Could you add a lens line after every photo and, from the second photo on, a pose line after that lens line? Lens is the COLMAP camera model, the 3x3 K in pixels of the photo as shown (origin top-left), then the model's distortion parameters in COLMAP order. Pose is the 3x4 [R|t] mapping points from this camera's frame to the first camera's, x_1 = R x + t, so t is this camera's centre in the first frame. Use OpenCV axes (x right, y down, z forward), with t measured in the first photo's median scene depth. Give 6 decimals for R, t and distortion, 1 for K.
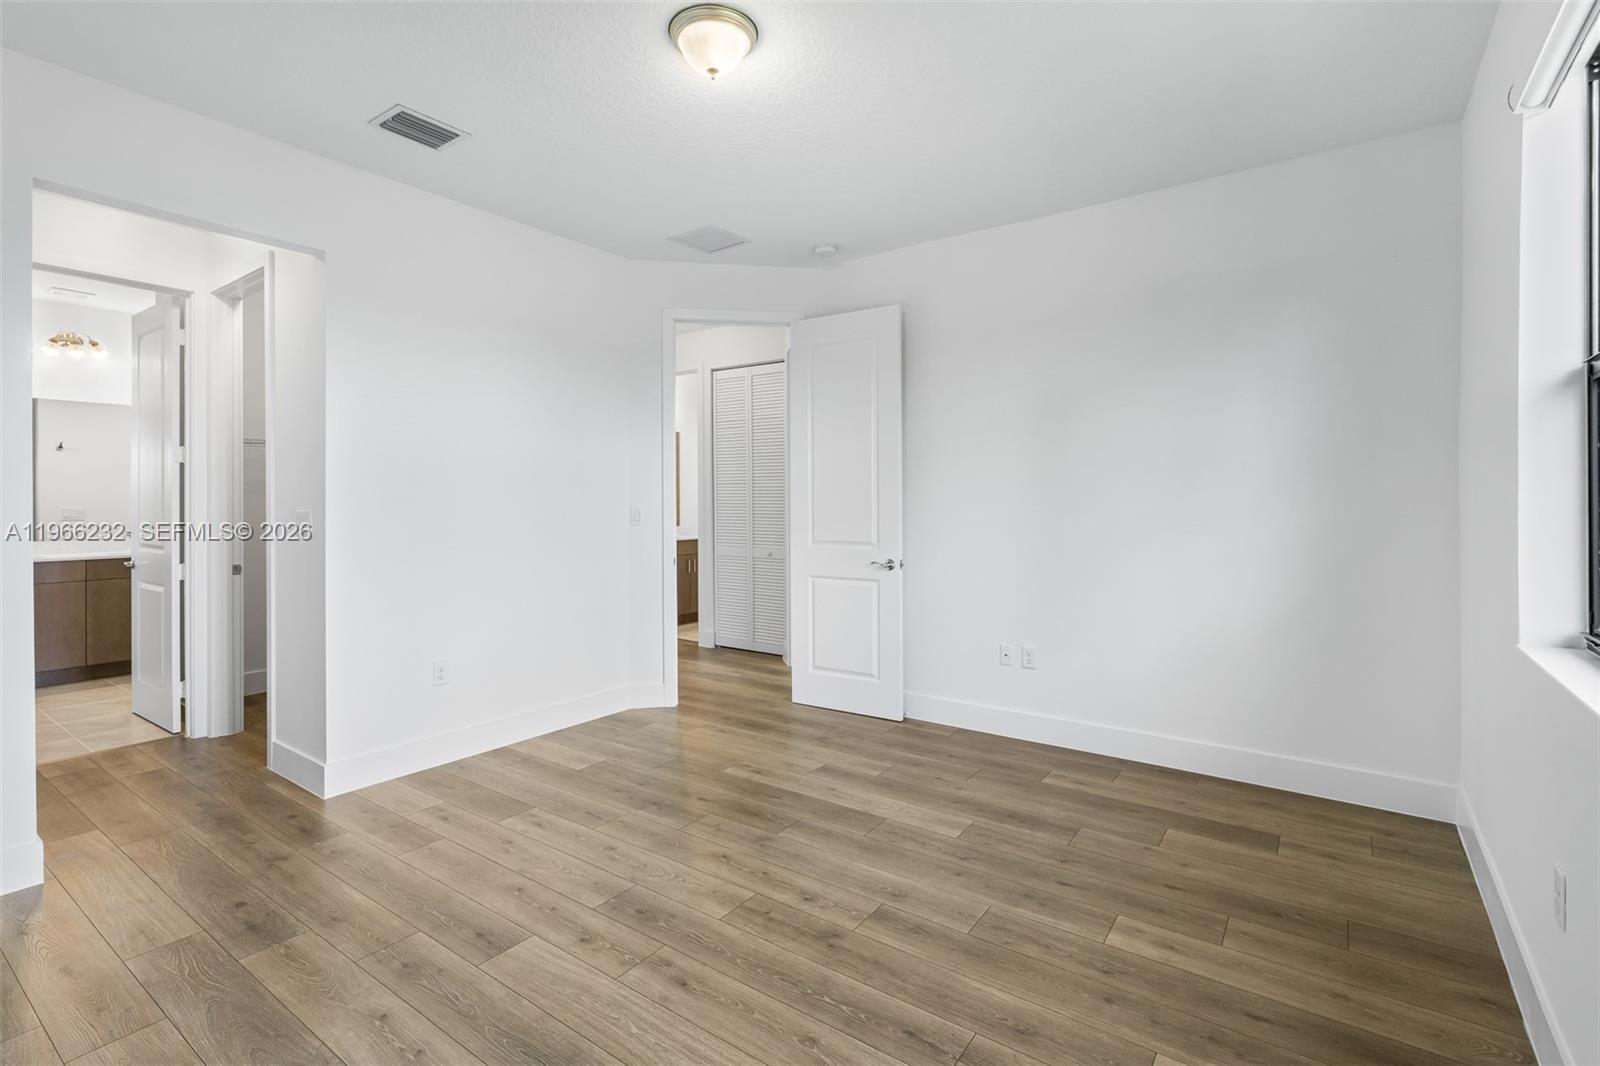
lens RADIAL K [[754.9, 0, 800.2], [0, 754.9, 522.2], [0, 0, 1]] dist [-0.001072, -0.000059]
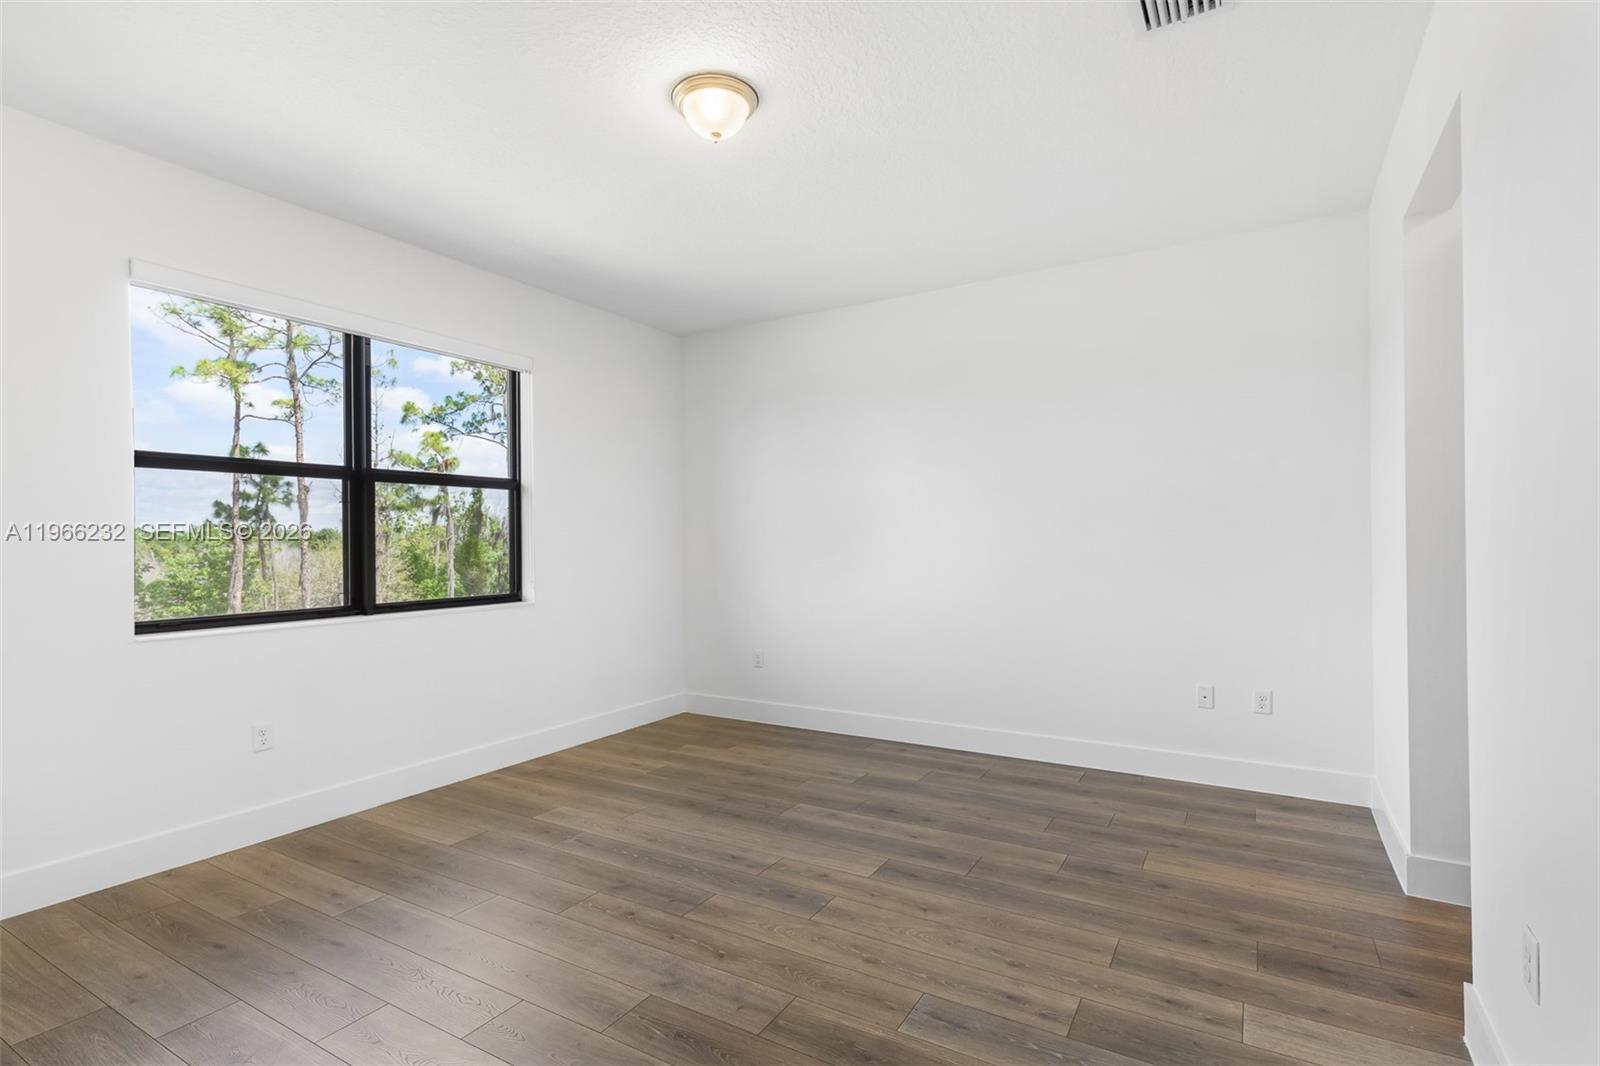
lens RADIAL K [[754.9, 0, 800.2], [0, 754.9, 522.2], [0, 0, 1]] dist [-0.001072, -0.000059]
pose [[-0.996040, 0.007163, -0.088622, -0.129415], [0.007291, 0.999973, -0.001112, -0.019362], [0.088612, -0.001754, -0.996065, 2.018079]]
